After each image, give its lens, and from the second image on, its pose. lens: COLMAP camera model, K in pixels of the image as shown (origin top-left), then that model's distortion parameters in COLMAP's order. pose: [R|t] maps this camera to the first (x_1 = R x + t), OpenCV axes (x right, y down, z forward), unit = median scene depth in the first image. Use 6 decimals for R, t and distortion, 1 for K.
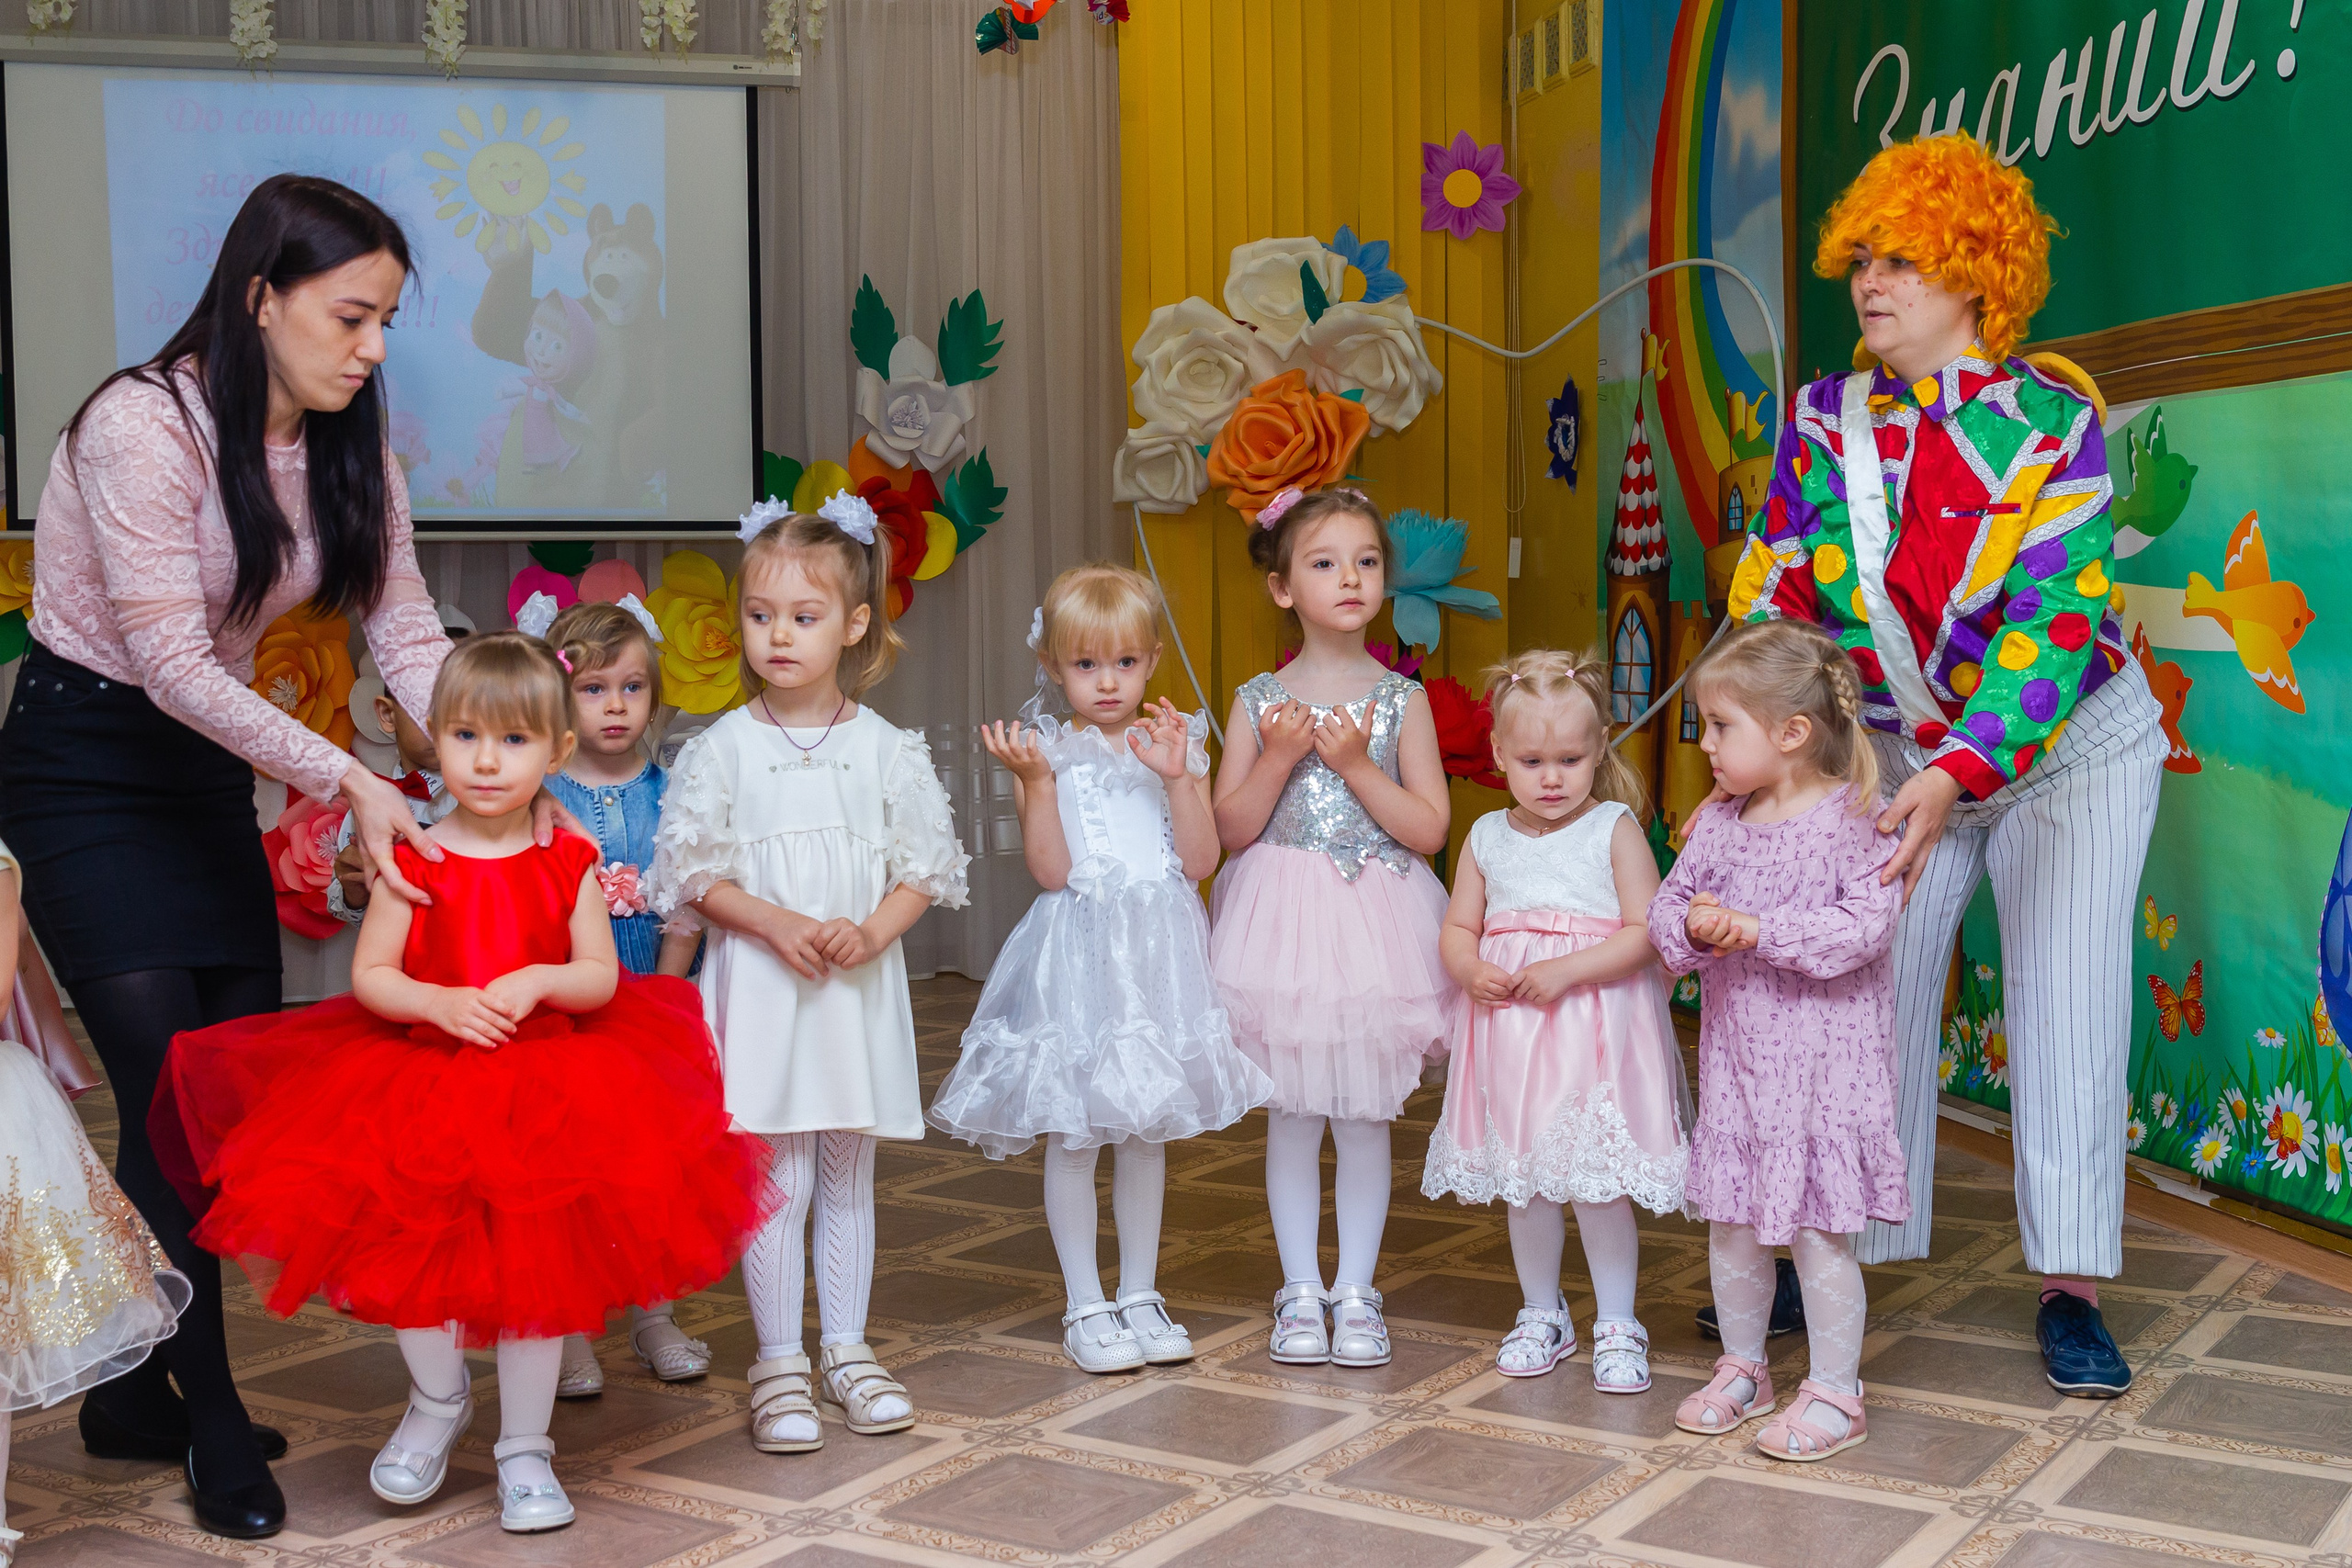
lens RADIAL K [[2777.7, 0, 1124.2], [0, 2777.7, 771.4], [0, 0, 1]] dist [0.034203, 0.000000]
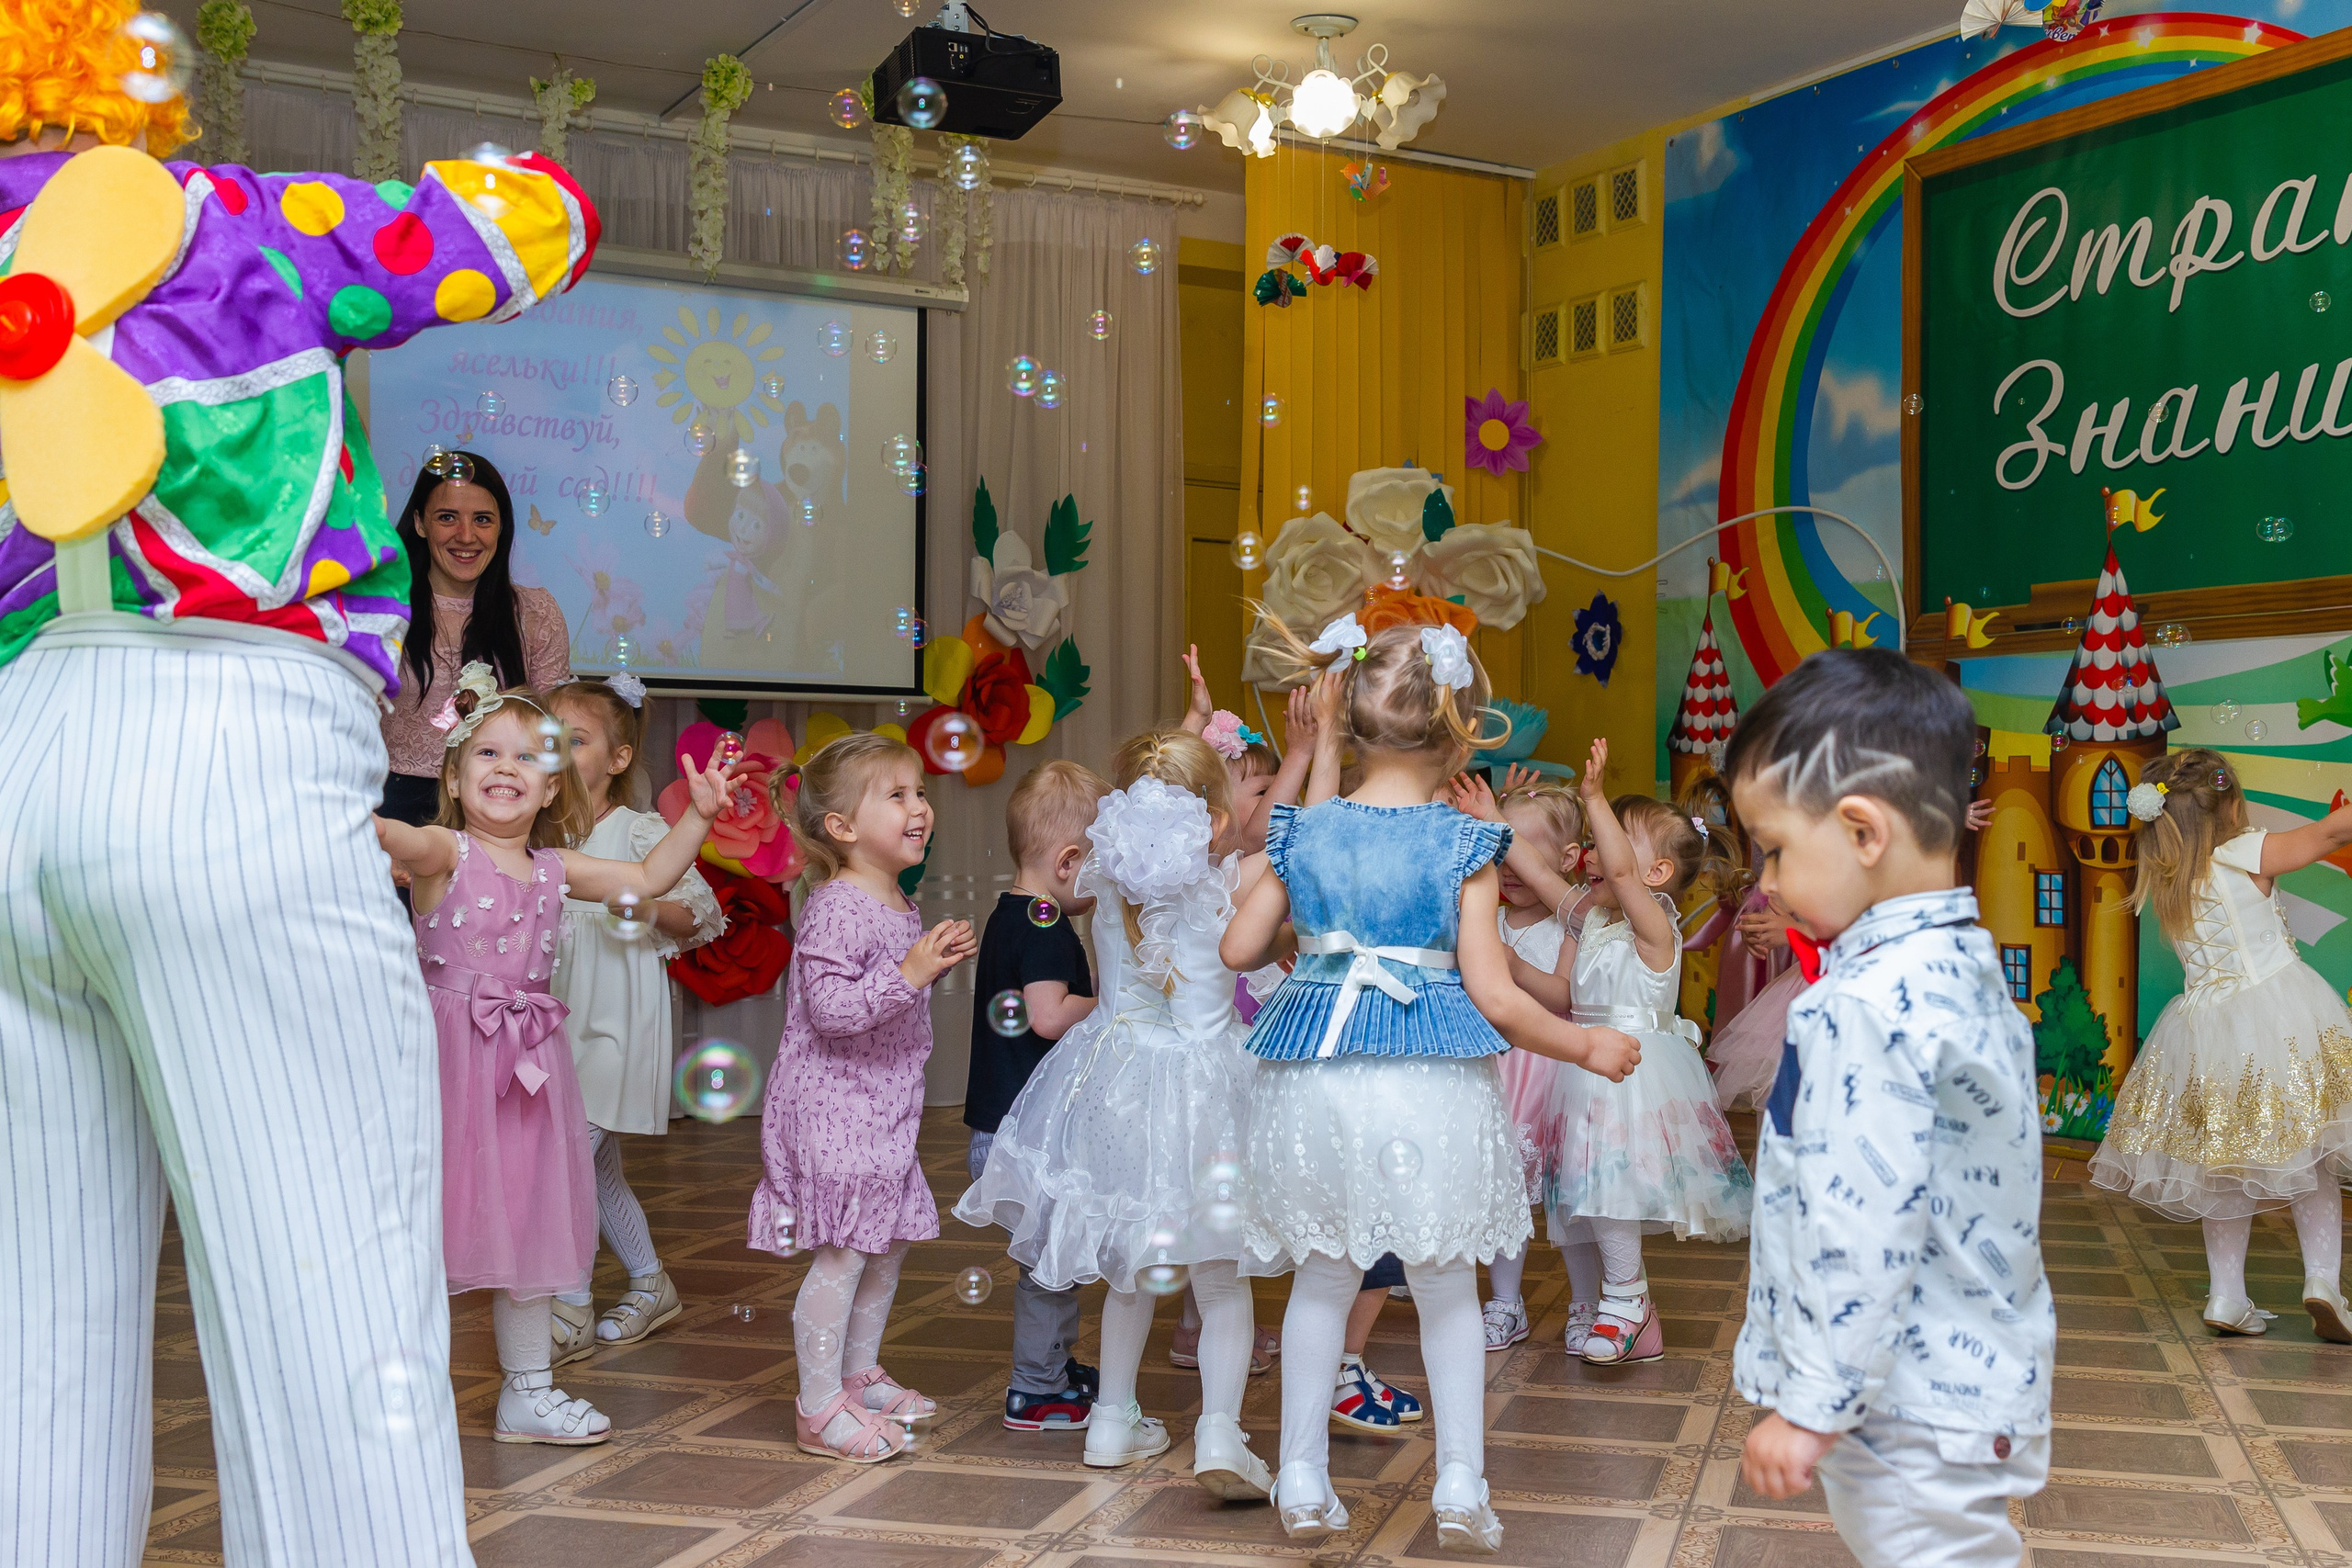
lens RADIAL K [[2564.9, 0, 1183.5], [0, 2564.9, 788.6], [0, 0, 1]] dist [0.024767, 0.000000]
pose [[0.949857, 0.019197, 0.312094, -0.369578], [-0.000721, 0.998245, -0.059209, 0.012698], [-0.312683, 0.056015, 0.948205, -0.017798]]
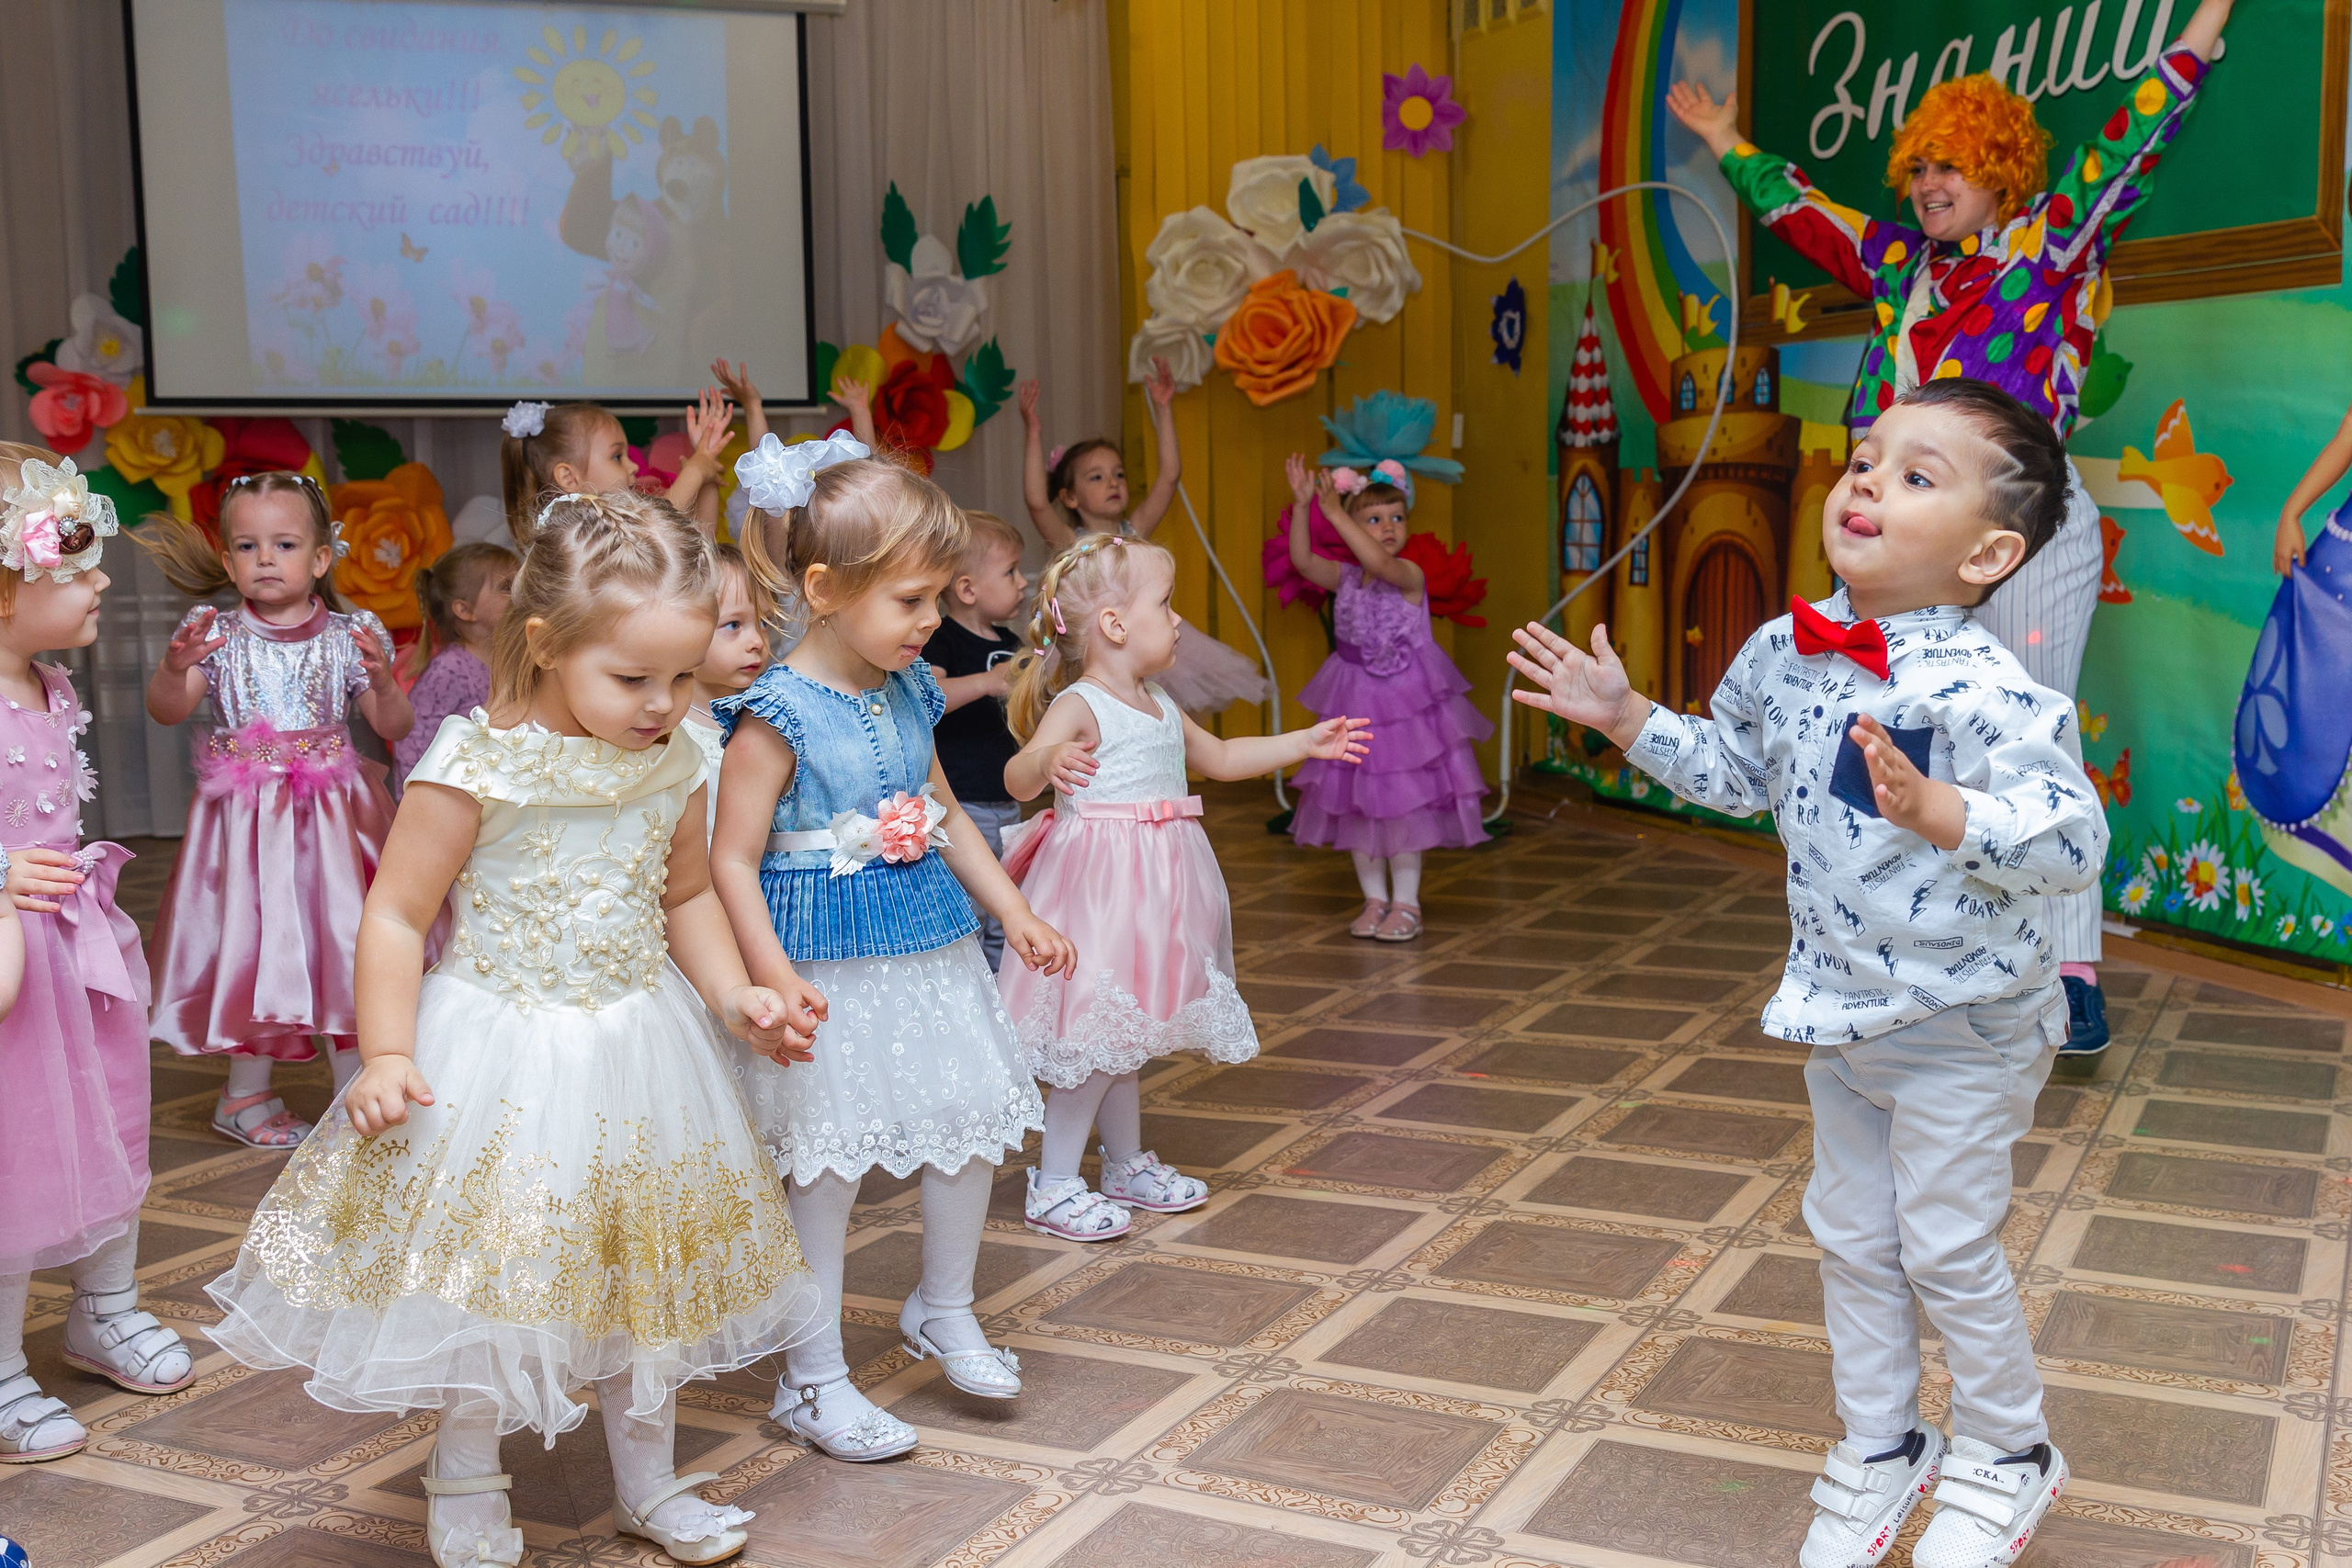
lens RADIAL K [[2564.9, 0, 1174.5], [0, 2564.9, 777.3], [0, 0, 1]] dist [0.024767, 0.000000]
pose [[0.992019, -0.017973, 0.124801, -0.123642], [0.010332, 0.998047, 0.061602, 0.001751], [-0.125664, -0.059821, 0.990268, -0.077683]]
